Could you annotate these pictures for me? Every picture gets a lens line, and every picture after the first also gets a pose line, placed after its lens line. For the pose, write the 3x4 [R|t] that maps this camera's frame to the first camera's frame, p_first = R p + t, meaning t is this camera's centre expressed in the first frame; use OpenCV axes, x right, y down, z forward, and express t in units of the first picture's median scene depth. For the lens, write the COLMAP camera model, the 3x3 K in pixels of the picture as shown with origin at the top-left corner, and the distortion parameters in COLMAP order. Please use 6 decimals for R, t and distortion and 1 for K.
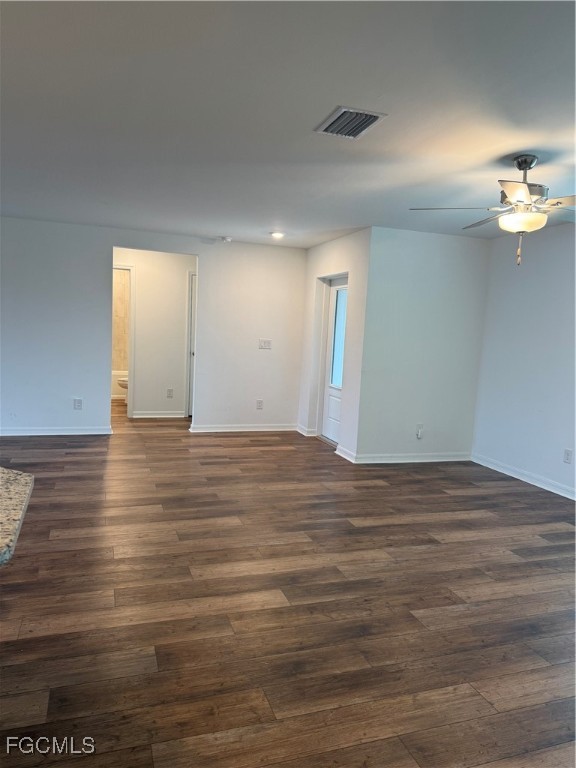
lens RADIAL K [[533.8, 0, 286.7], [0, 533.8, 376.9], [0, 0, 1]] dist [0.110981, -0.151700]
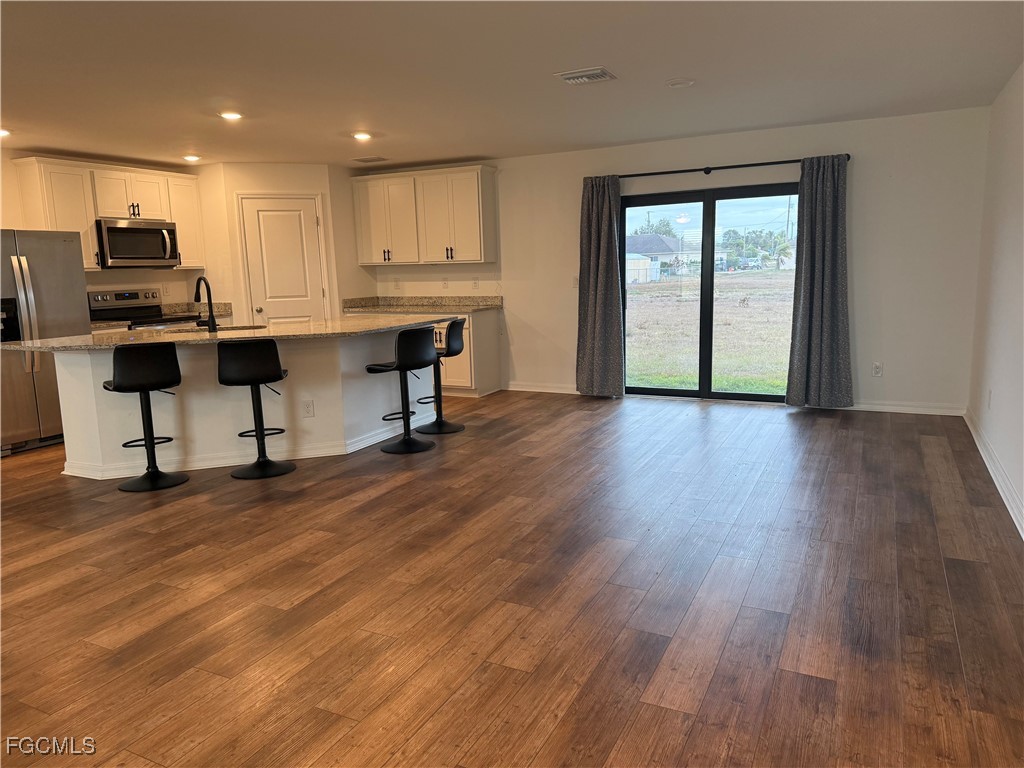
lens RADIAL K [[711.8, 0, 512.0], [0, 711.8, 384.0], [0, 0, 1]] dist [0.110981, -0.151700]
pose [[-0.714243, 0.087792, -0.694370, 0.101331], [-0.067040, 0.978959, 0.192732, -0.158426], [0.696680, 0.184208, -0.693329, 1.882615]]
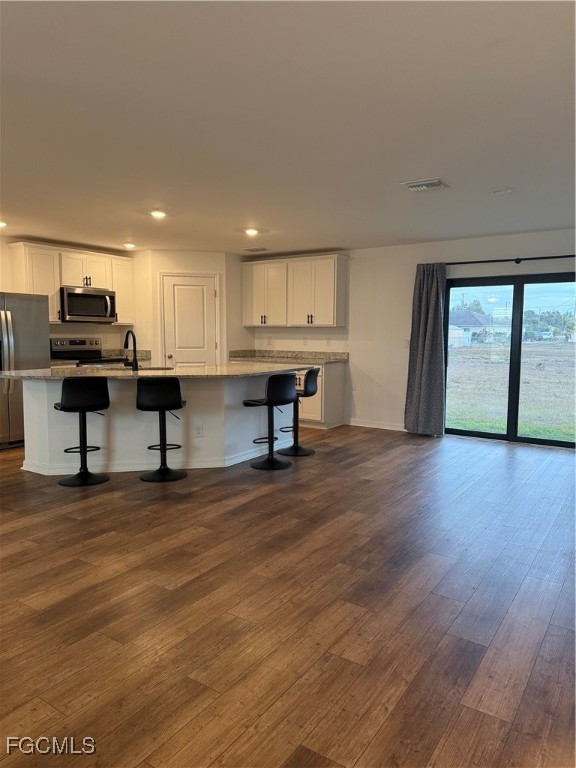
lens RADIAL K [[533.9, 0, 285.2], [0, 533.9, 382.5], [0, 0, 1]] dist [0.128551, -0.193284]
pose [[-0.796374, 0.005985, -0.604775, 0.076542], [-0.096513, 0.985880, 0.136845, -0.149491], [0.597054, 0.167349, -0.784551, 1.843005]]
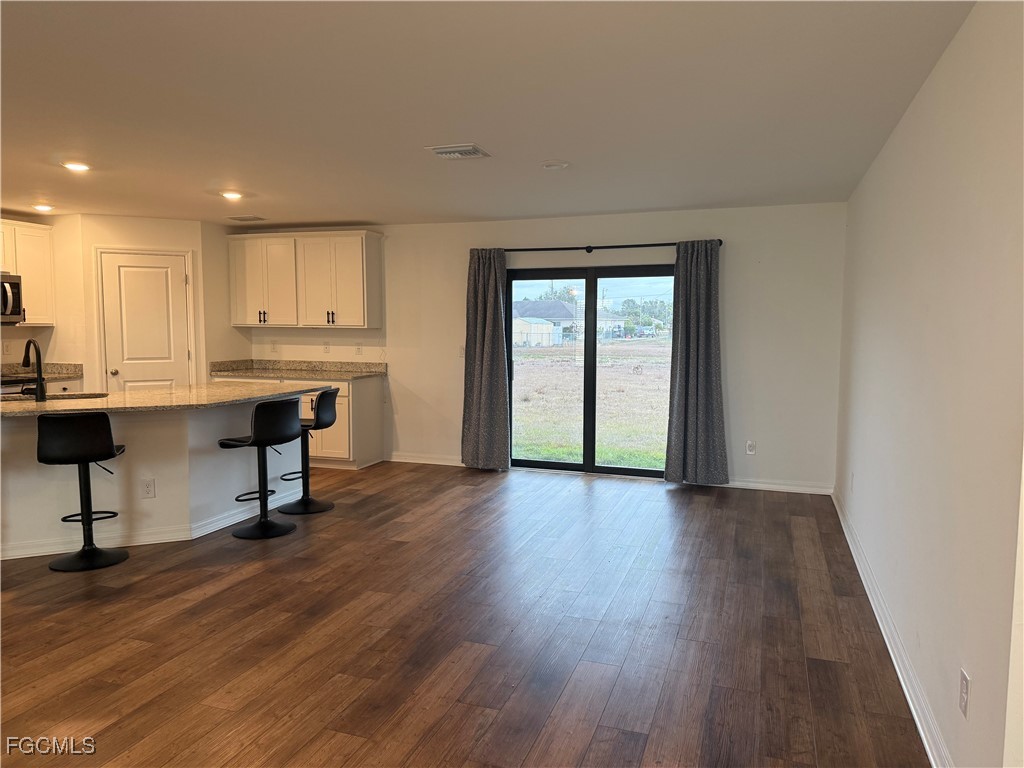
lens RADIAL K [[712.3, 0, 512.0], [0, 712.3, 384.0], [0, 0, 1]] dist [0.129677, -0.194538]
pose [[-0.617785, 0.015249, -0.786200, 0.010274], [-0.102801, 0.989665, 0.099975, -0.187740], [0.779599, 0.142585, -0.609832, 1.880613]]
